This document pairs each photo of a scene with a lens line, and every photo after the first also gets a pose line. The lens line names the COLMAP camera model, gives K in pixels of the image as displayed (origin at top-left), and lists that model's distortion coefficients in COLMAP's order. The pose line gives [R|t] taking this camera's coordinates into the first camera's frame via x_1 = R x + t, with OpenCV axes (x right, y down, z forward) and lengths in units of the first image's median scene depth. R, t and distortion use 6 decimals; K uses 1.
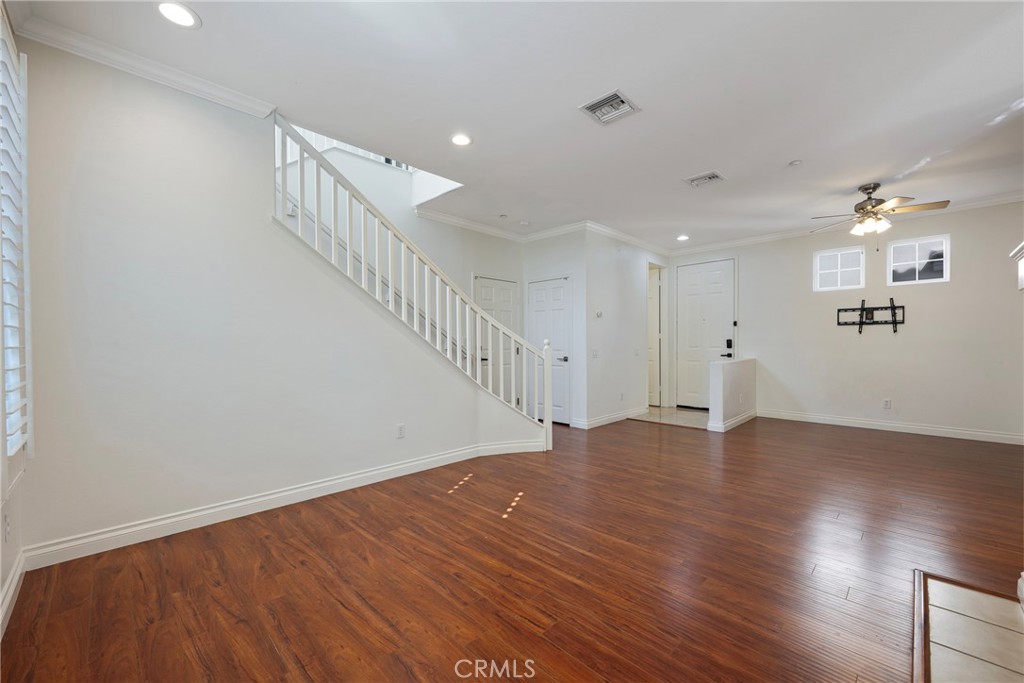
lens RADIAL K [[404.0, 0, 512.4], [0, 404.0, 344.8], [0, 0, 1]] dist [-0.001332, -0.000130]
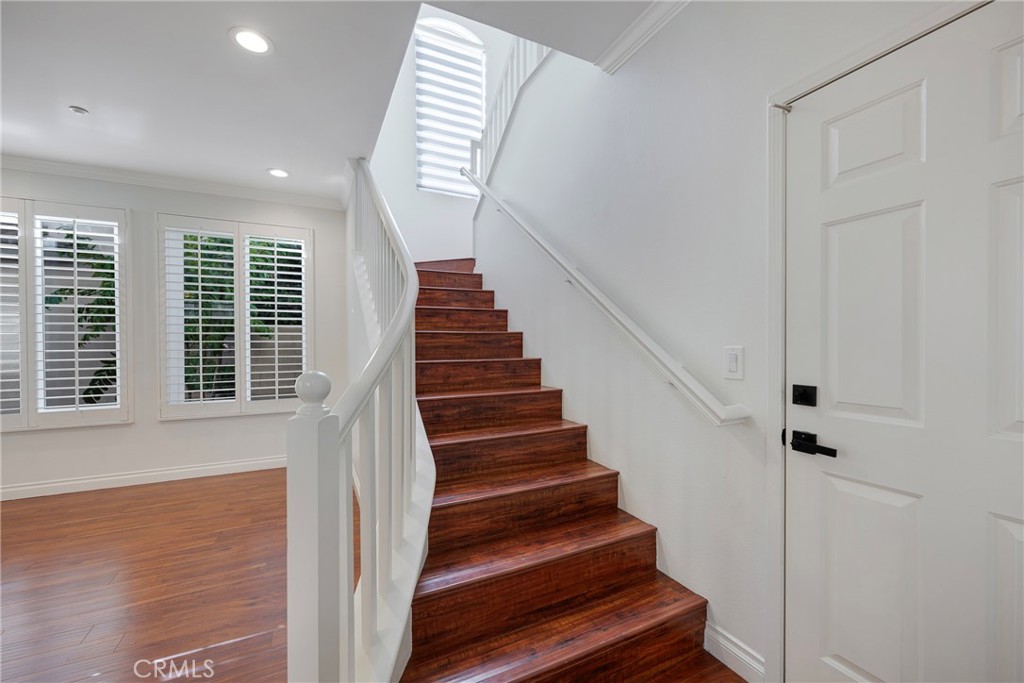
lens RADIAL K [[408.4, 0, 508.1], [0, 408.4, 347.2], [0, 0, 1]] dist [0.001747, 0.000219]
pose [[-0.329048, 0.005912, -0.944295, 0.270882], [-0.003361, 0.999967, 0.007432, -0.027400], [0.944307, 0.005619, -0.329017, 1.241147]]
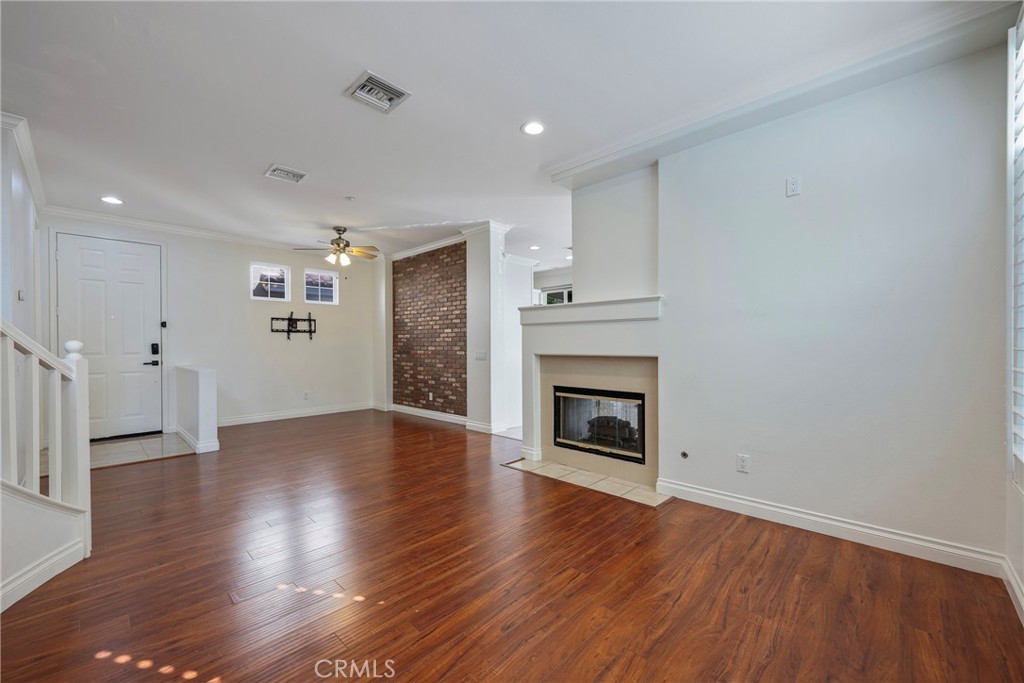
lens RADIAL K [[408.4, 0, 508.1], [0, 408.4, 347.2], [0, 0, 1]] dist [0.001747, 0.000219]
pose [[-0.011869, -0.001889, 0.999928, -0.467704], [0.007186, 0.999972, 0.001974, -0.004141], [-0.999904, 0.007209, -0.011855, 0.481052]]
